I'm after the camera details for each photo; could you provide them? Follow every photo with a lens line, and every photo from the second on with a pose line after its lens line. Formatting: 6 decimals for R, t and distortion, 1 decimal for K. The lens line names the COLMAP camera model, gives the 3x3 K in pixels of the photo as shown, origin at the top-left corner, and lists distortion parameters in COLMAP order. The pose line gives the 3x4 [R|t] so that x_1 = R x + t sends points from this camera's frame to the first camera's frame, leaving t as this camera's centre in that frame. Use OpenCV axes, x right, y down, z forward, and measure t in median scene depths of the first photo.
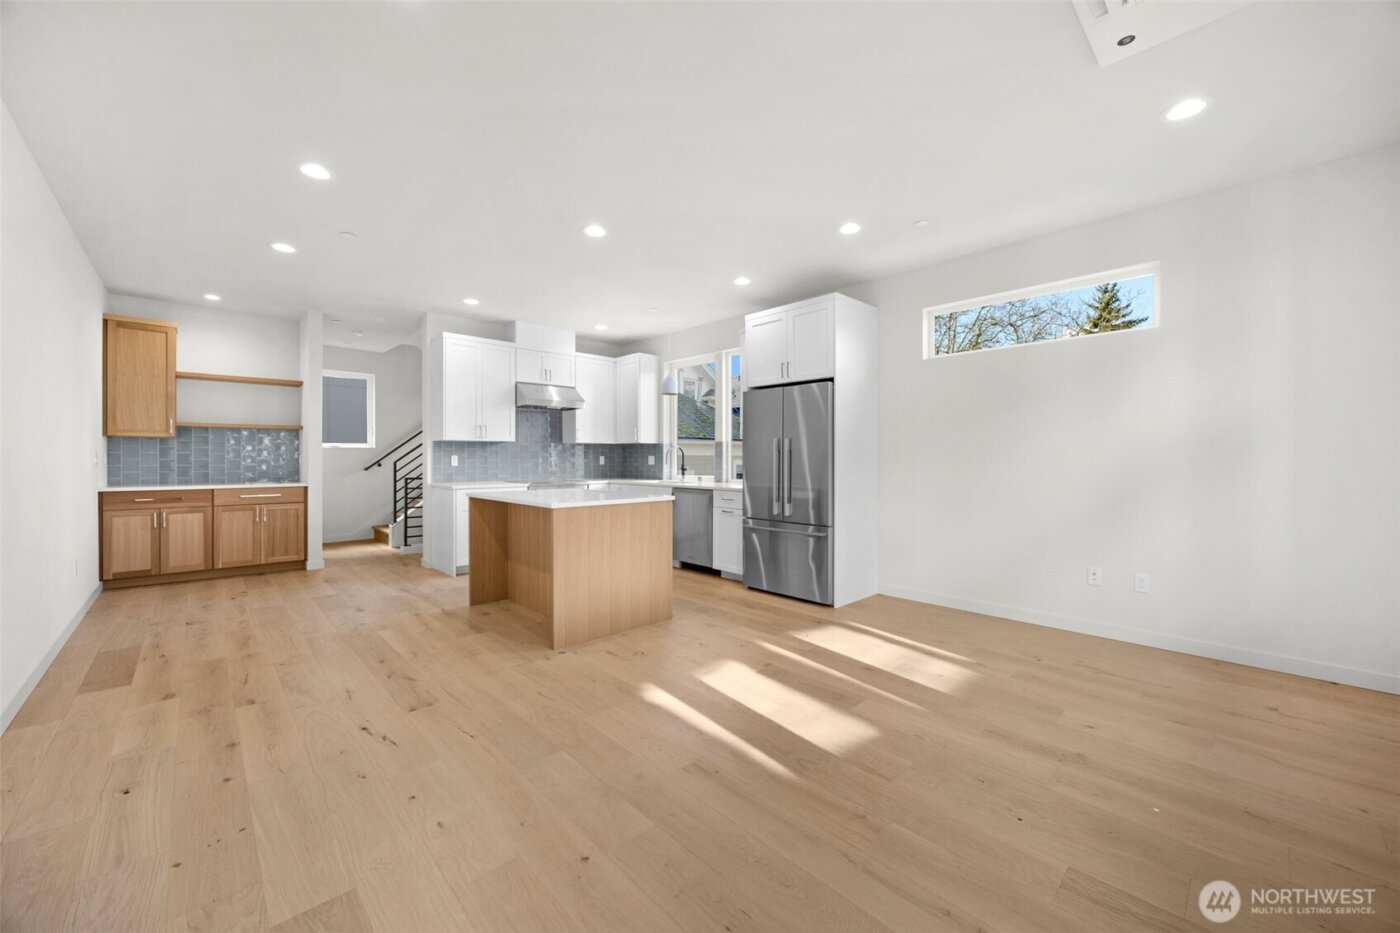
lens RADIAL K [[549.5, 0, 700.0], [0, 549.5, 466.5], [0, 0, 1]] dist [0.000918, 0.000106]
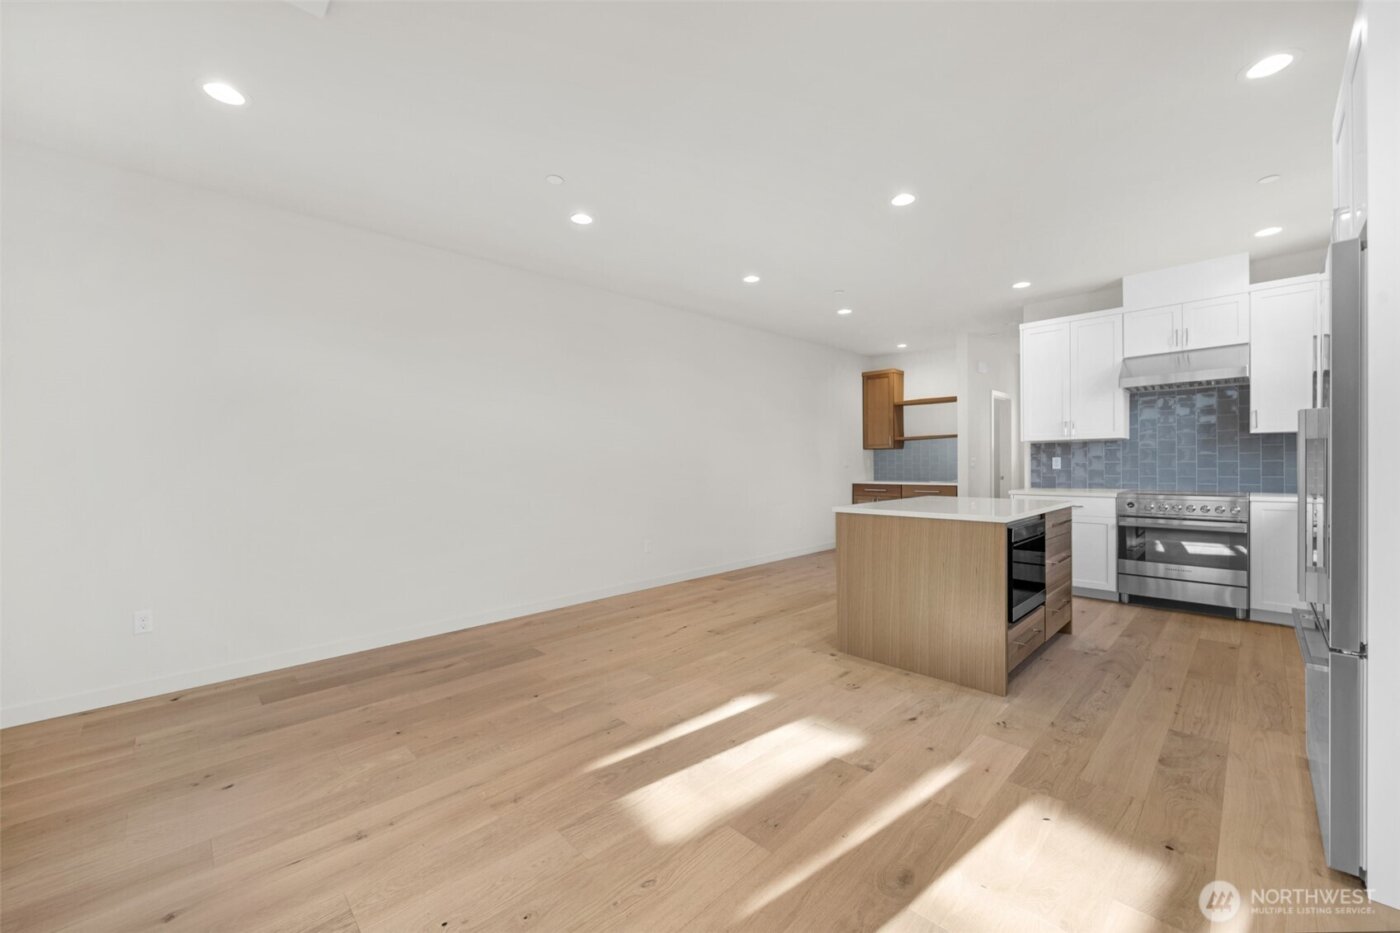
lens RADIAL K [[526.0, 0, 682.5], [0, 526.0, 468.9], [0, 0, 1]] dist [0.000646, 0.000039]
pose [[-0.002698, 0.006809, -0.999973, 0.395136], [-0.000868, 0.999976, 0.006812, -0.006294], [0.999996, 0.000886, -0.002692, 0.397567]]
